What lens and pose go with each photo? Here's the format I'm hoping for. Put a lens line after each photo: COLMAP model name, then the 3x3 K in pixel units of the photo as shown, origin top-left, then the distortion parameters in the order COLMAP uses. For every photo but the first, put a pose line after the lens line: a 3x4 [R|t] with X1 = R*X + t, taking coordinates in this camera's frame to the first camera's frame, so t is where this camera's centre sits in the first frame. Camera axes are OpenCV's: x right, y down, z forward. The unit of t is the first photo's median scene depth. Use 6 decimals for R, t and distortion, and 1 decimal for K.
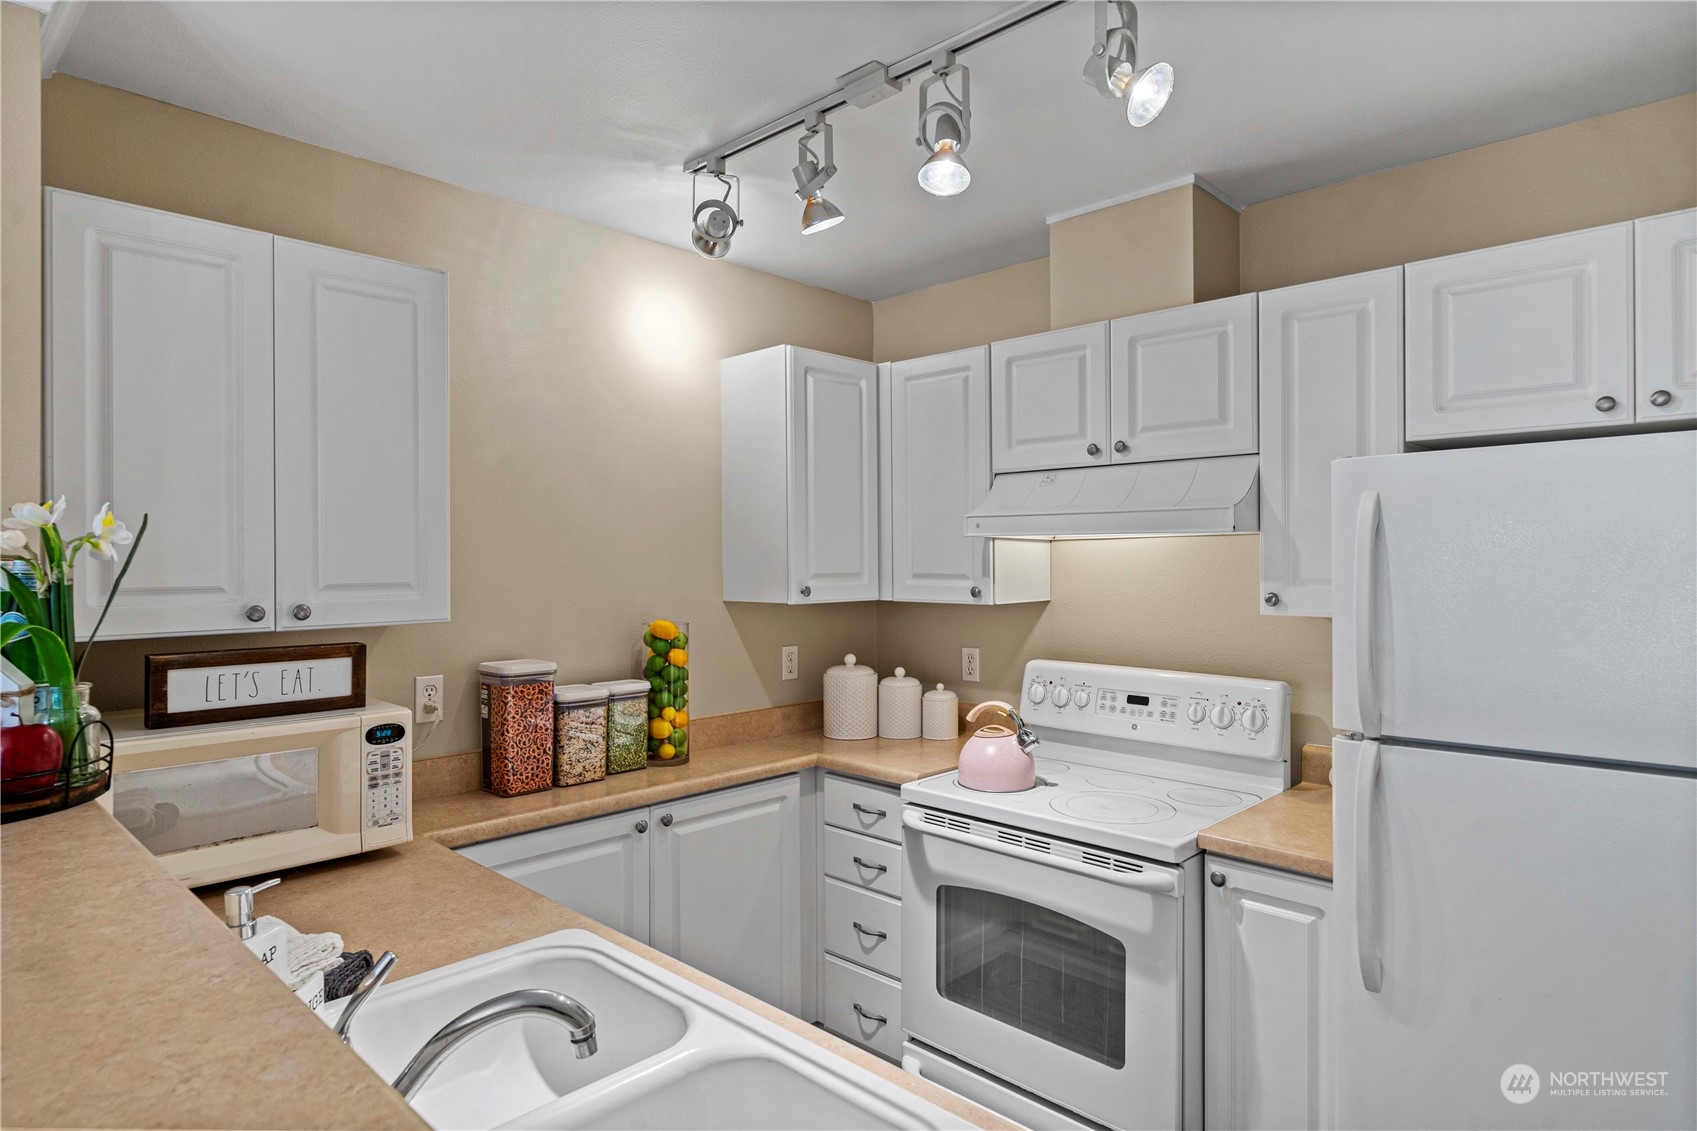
lens RADIAL K [[951.8, 0, 830.7], [0, 951.8, 580.8], [0, 0, 1]] dist [0.001066, 0.000590]
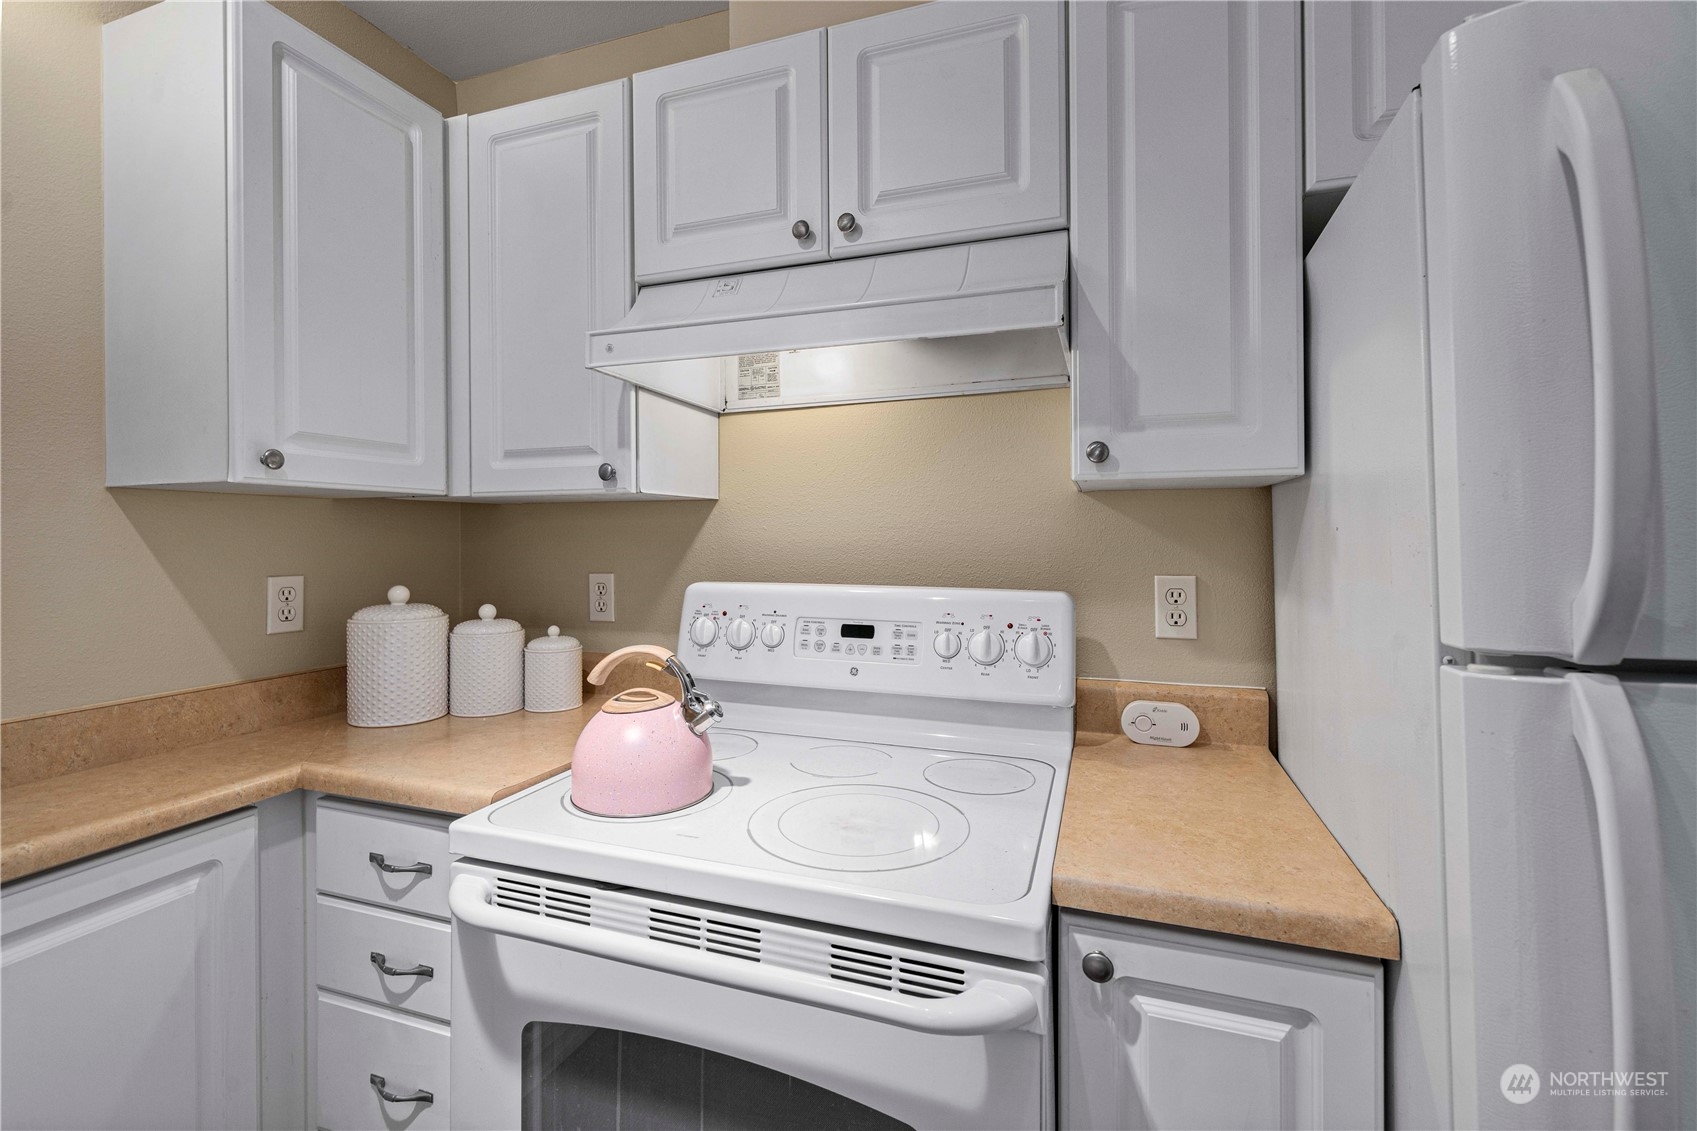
lens RADIAL K [[760.1, 0, 861.2], [0, 760.1, 531.9], [0, 0, 1]] dist [-0.001897, 0.000902]
pose [[0.894971, 0.004737, 0.446099, 0.087173], [0.006977, 0.999673, -0.024612, 0.070275], [-0.446069, 0.025140, 0.894645, 0.529299]]
